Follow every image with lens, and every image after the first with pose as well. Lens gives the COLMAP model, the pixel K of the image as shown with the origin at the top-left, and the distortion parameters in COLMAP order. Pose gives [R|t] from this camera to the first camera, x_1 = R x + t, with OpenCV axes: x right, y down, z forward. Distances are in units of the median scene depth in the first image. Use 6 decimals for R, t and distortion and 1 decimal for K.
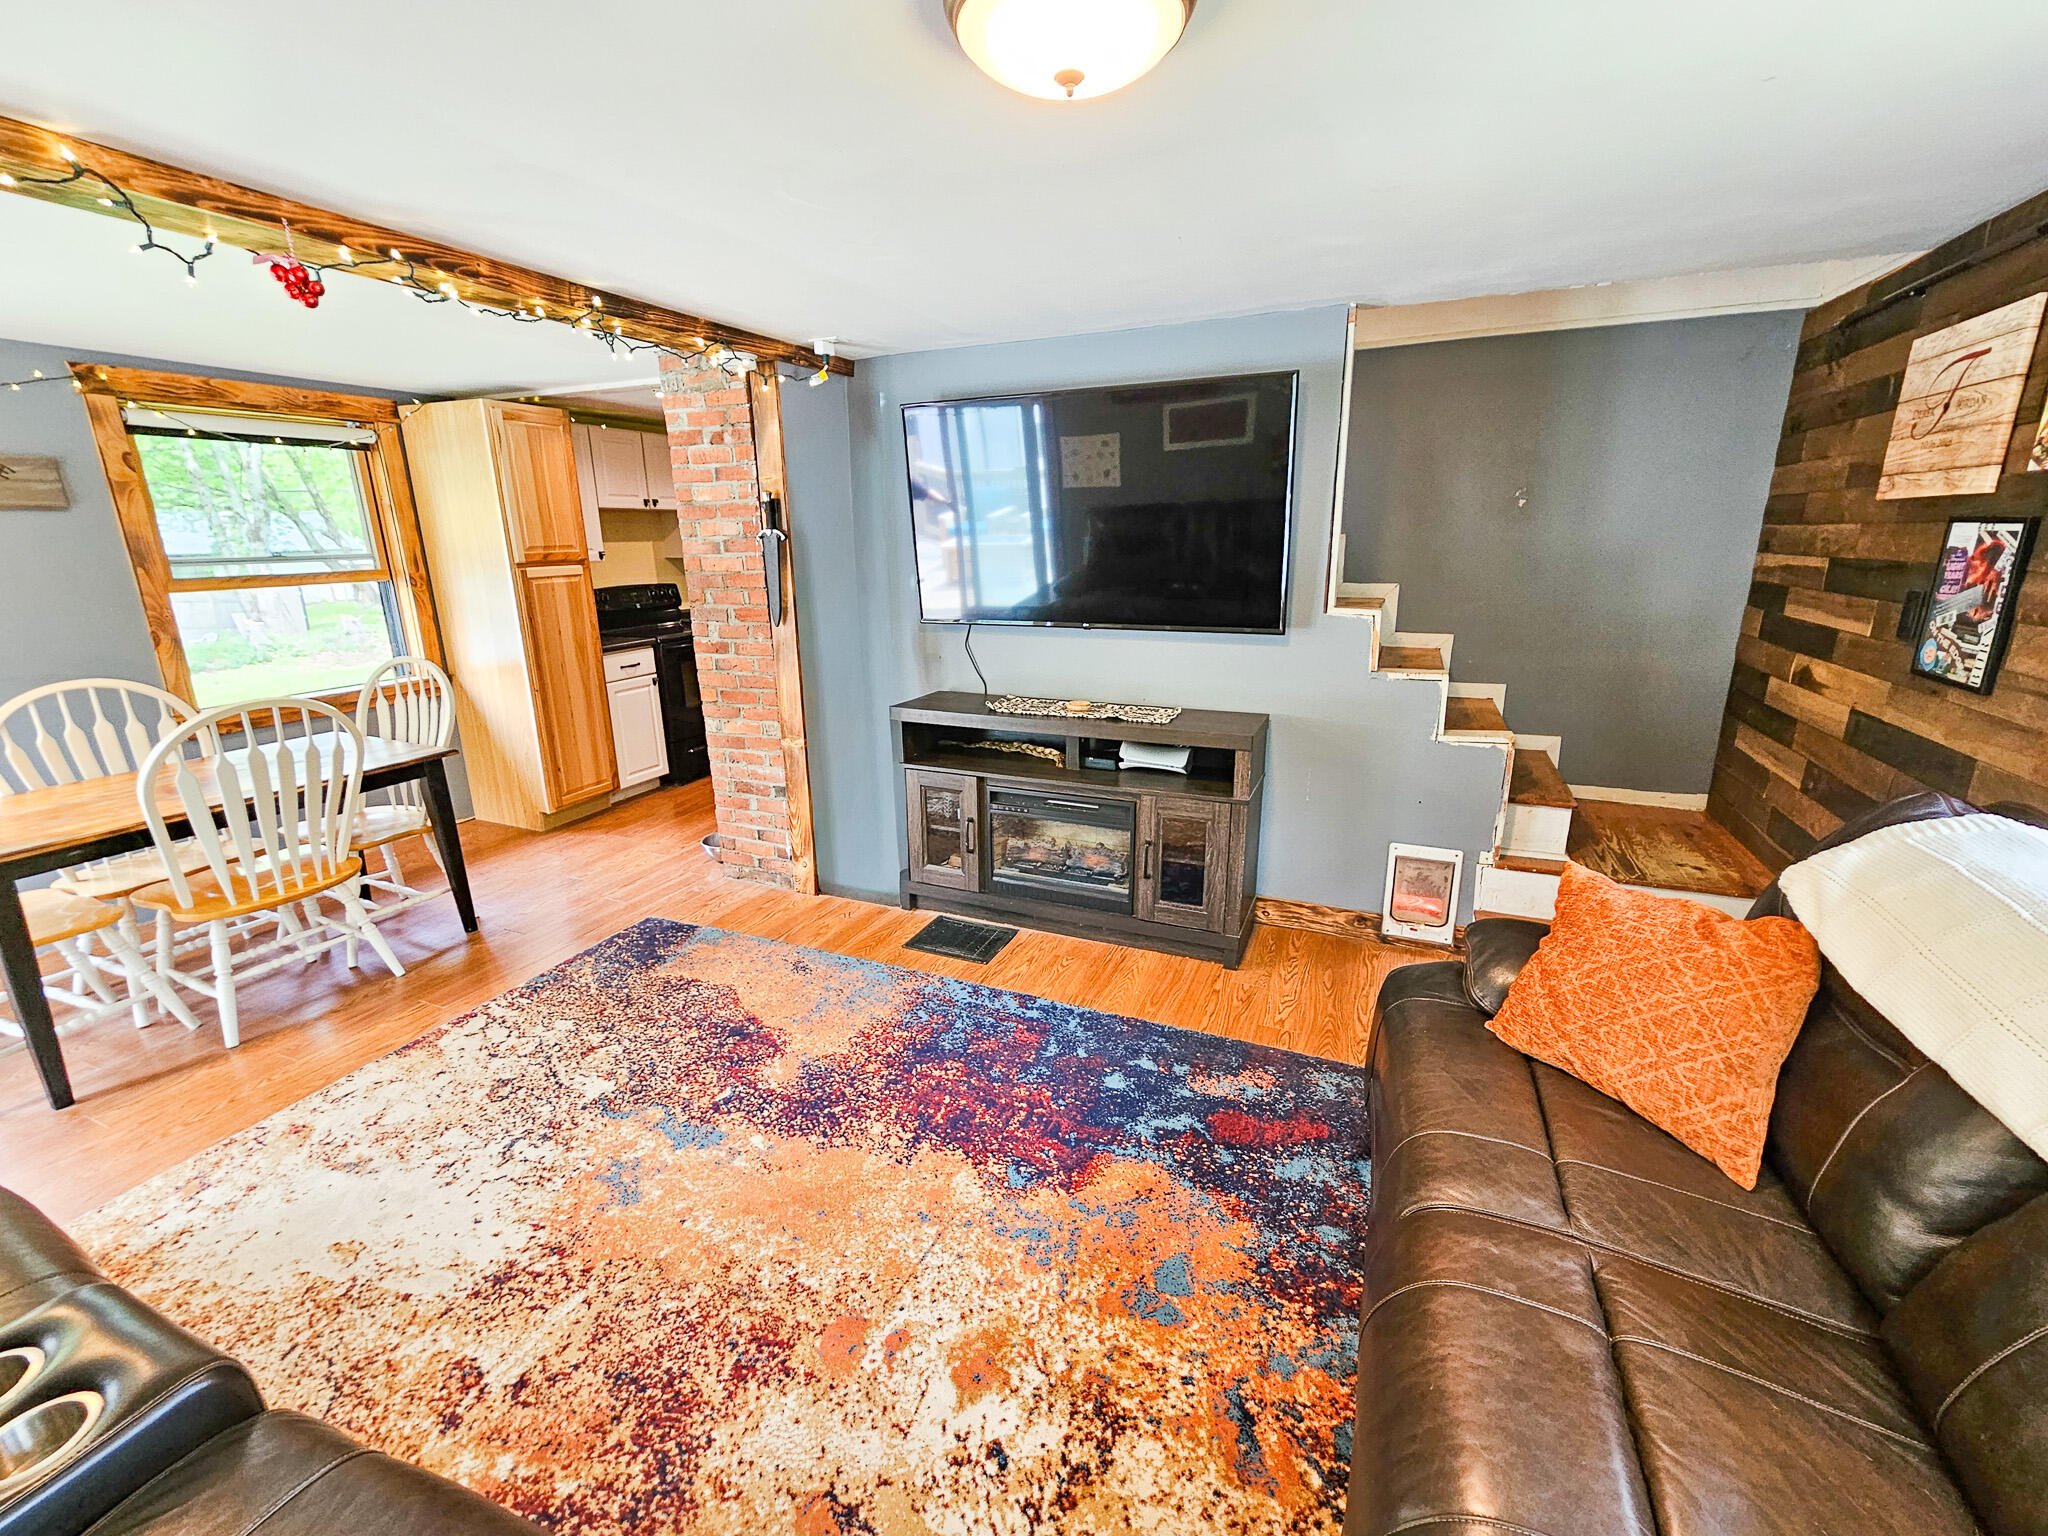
lens RADIAL K [[842.8, 0, 1026.1], [0, 842.8, 751.5], [0, 0, 1]] dist [-0.000110, 0.000596]
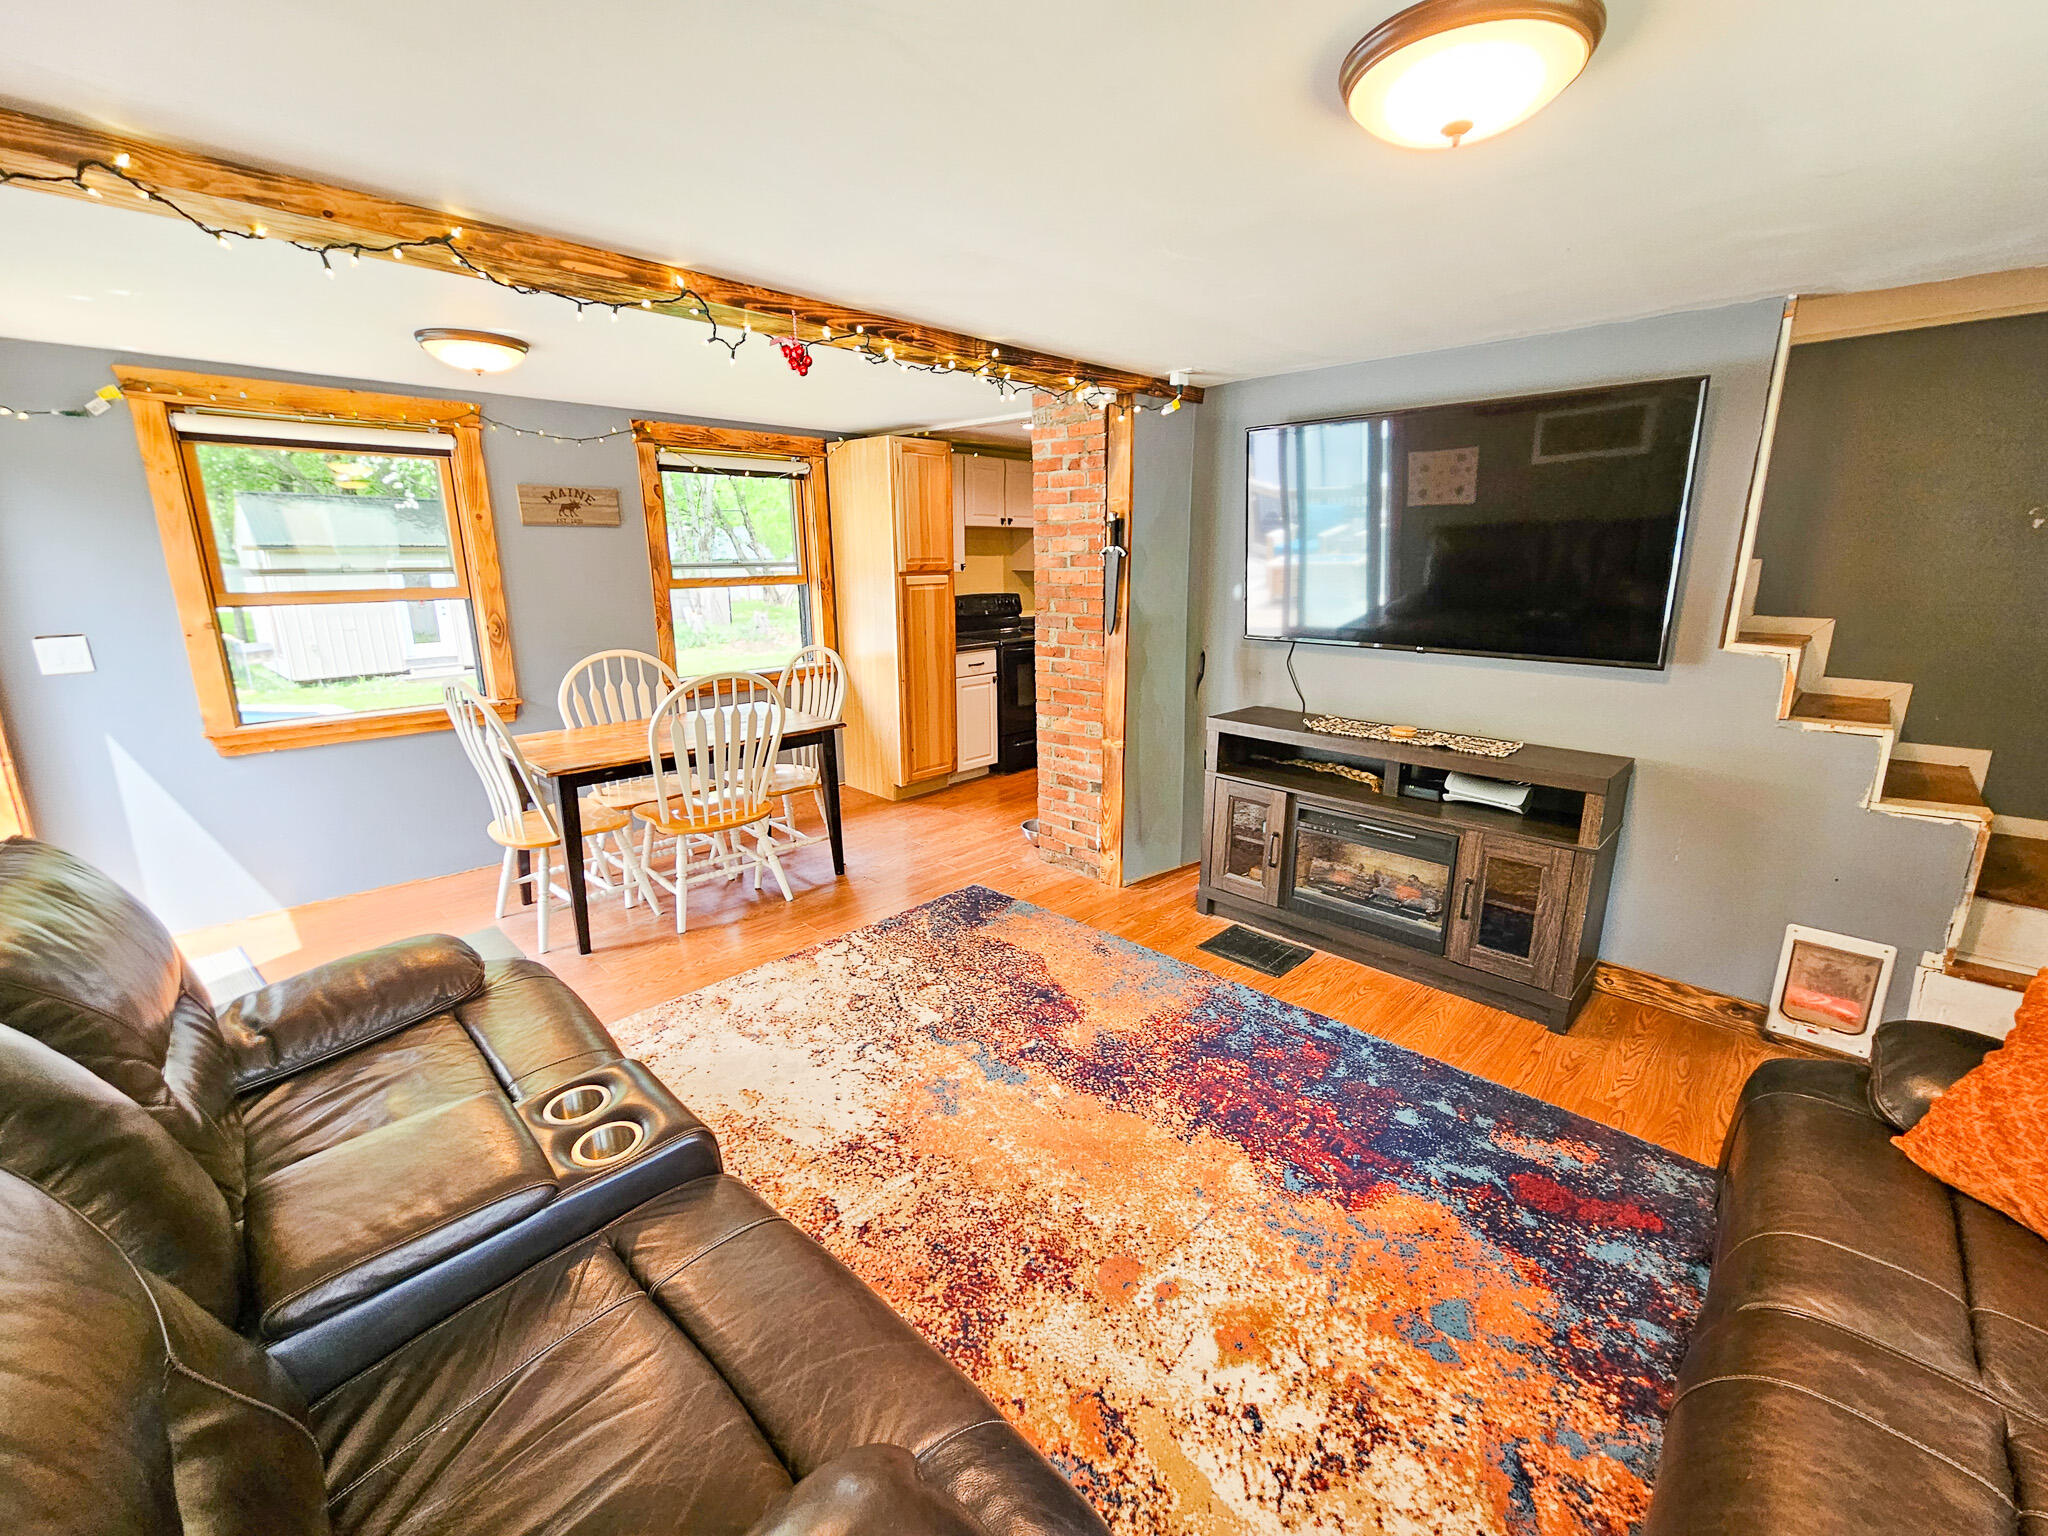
lens RADIAL K [[842.8, 0, 1034.0], [0, 842.8, 751.5], [0, 0, 1]] dist [-0.000110, 0.000596]
pose [[0.936365, 0.093195, -0.338430, -0.006559], [-0.099733, 0.995012, -0.001937, 0.016918], [0.336561, 0.035566, 0.940990, -0.066890]]
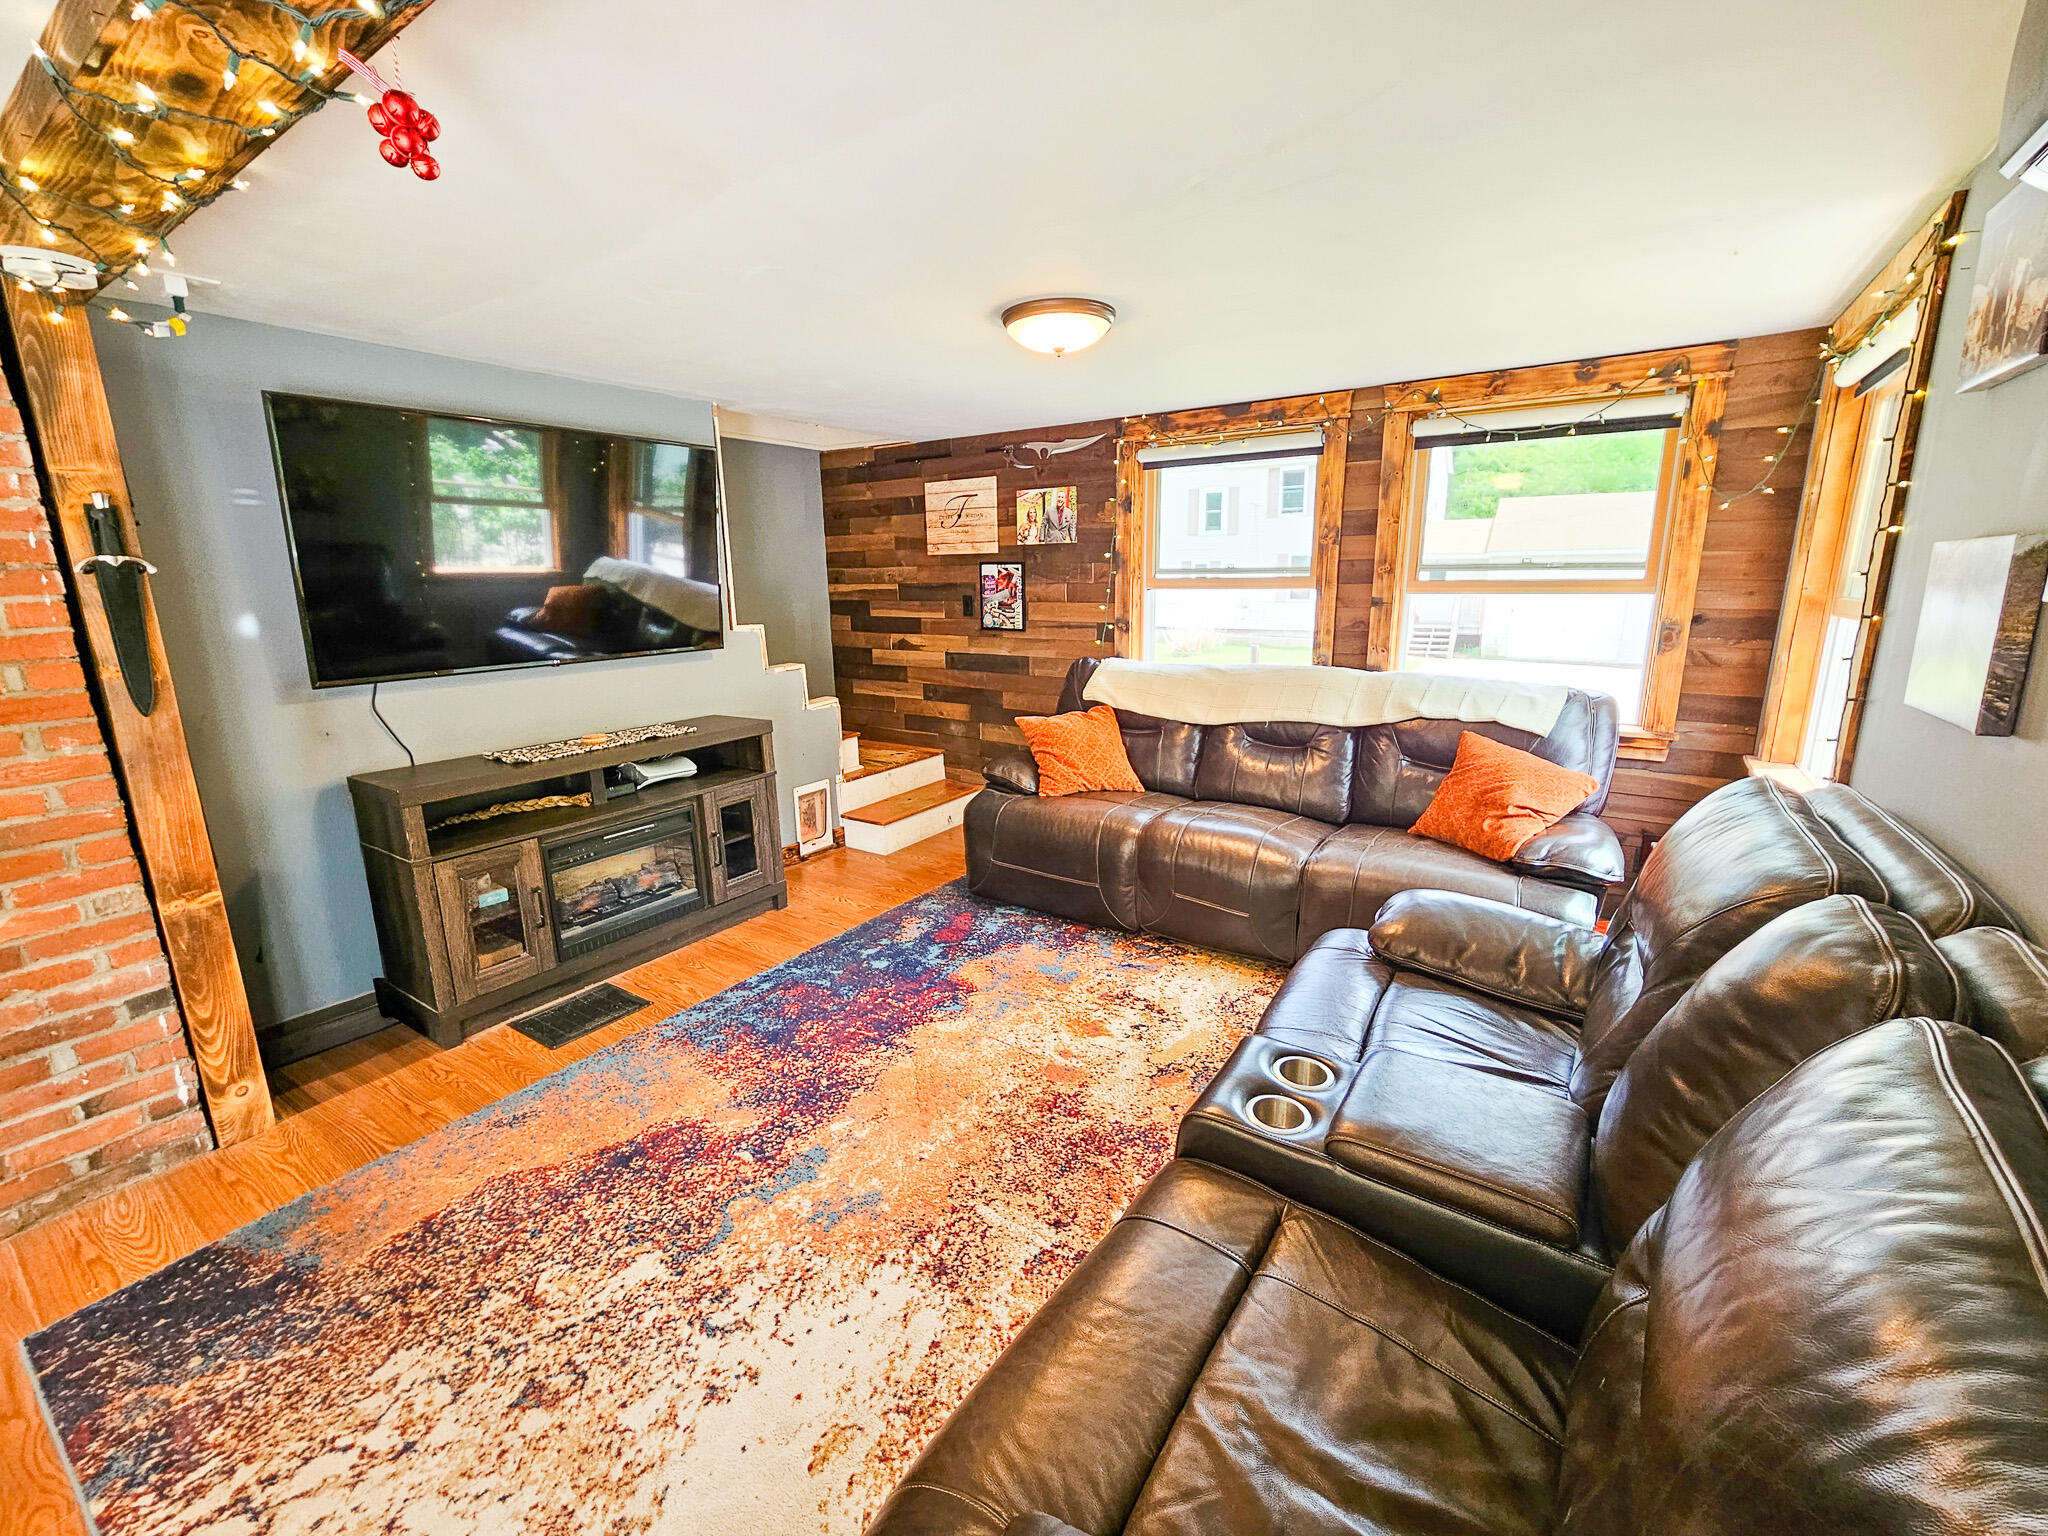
lens RADIAL K [[842.8, 0, 1020.8], [0, 842.8, 754.7], [0, 0, 1]] dist [-0.000110, 0.000596]
pose [[0.190622, -0.199478, 0.961182, -1.010661], [0.260459, 0.954321, 0.146400, -0.063986], [-0.946480, 0.222442, 0.233871, 0.367662]]
